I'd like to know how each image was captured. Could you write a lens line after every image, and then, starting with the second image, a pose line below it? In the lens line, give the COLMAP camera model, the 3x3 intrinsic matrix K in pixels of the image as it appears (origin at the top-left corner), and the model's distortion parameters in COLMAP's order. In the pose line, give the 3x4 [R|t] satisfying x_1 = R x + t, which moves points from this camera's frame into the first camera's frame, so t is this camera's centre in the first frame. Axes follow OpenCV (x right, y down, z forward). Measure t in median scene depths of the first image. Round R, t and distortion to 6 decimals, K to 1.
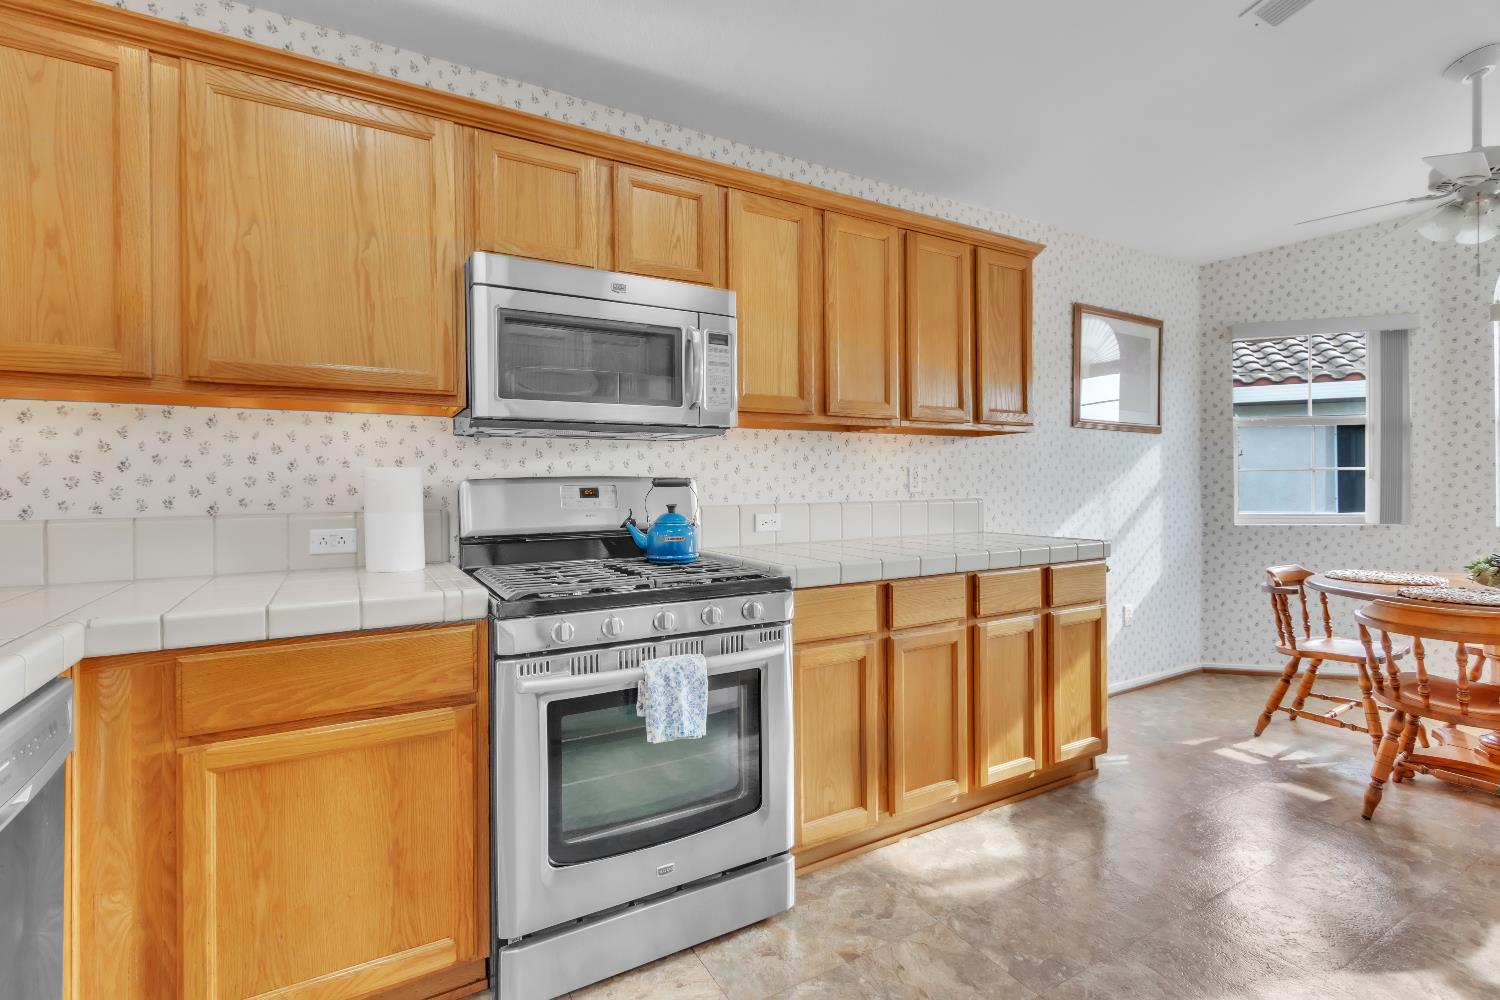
lens RADIAL K [[692.1, 0, 747.2], [0, 692.1, 485.9], [0, 0, 1]] dist [0.001929, -0.001137]
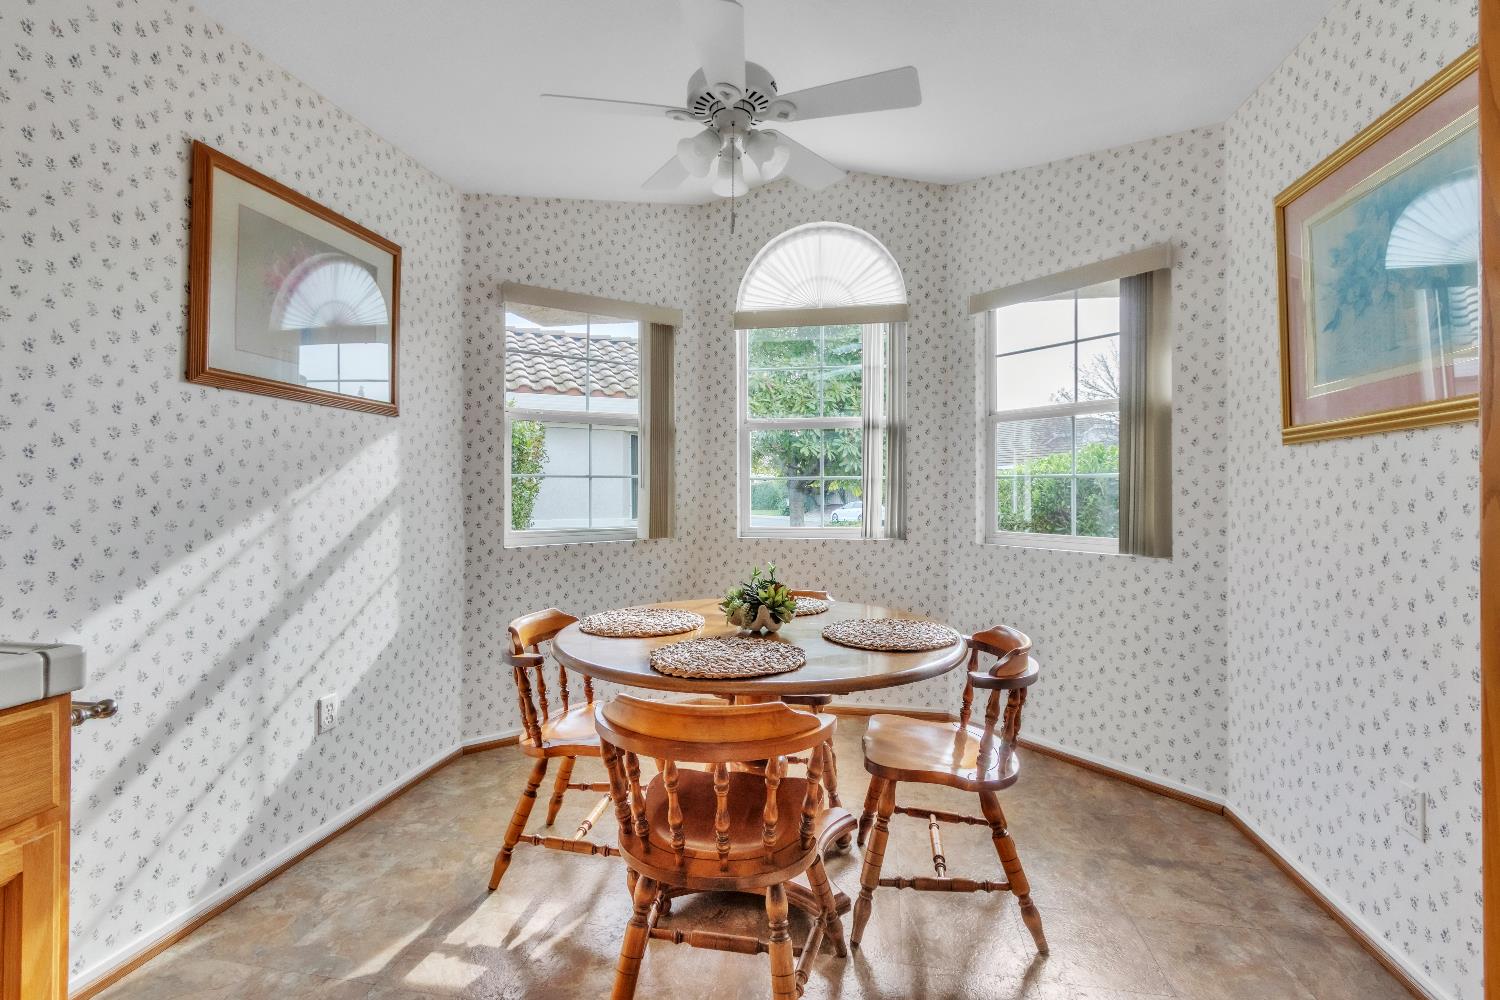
lens RADIAL K [[687.3, 0, 749.6], [0, 687.3, 483.7], [0, 0, 1]] dist [0.004313, -0.000195]
pose [[0.651267, 0.011626, 0.758760, 0.470642], [-0.001880, 0.999904, -0.013707, -0.005743], [-0.758846, 0.007500, 0.651226, 0.470506]]
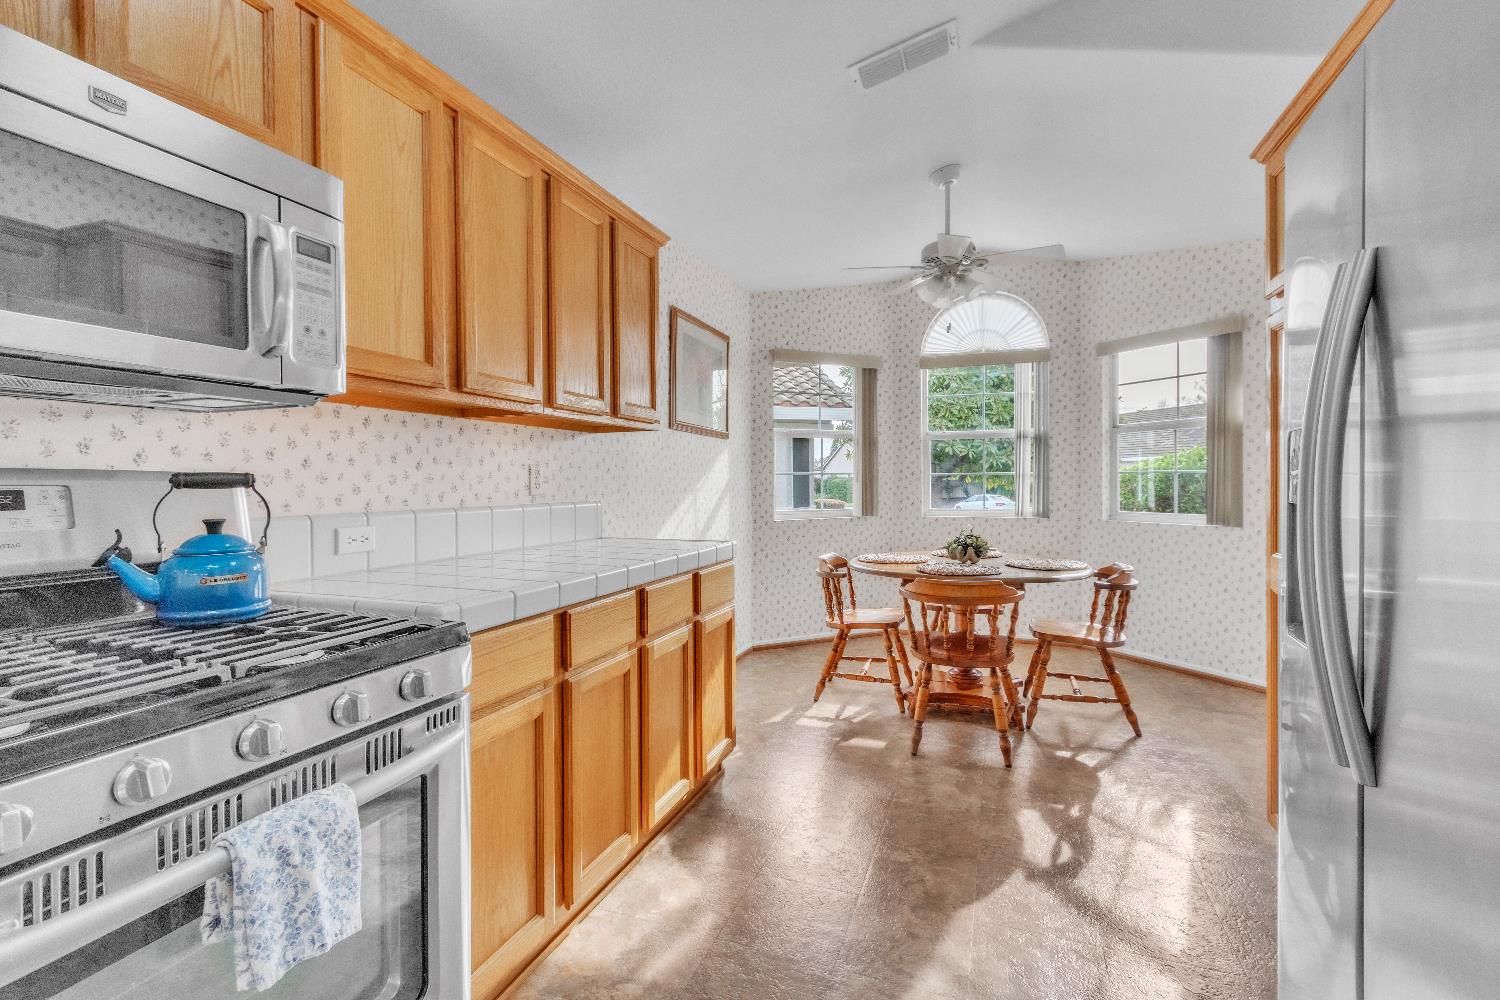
lens RADIAL K [[682.5, 0, 747.0], [0, 682.5, 486.8], [0, 0, 1]] dist [0.000513, 0.000284]
pose [[0.770527, -0.000284, 0.637408, -0.101242], [0.001154, 0.999999, -0.000949, 0.000842], [-0.637407, 0.001466, 0.770526, 0.217418]]
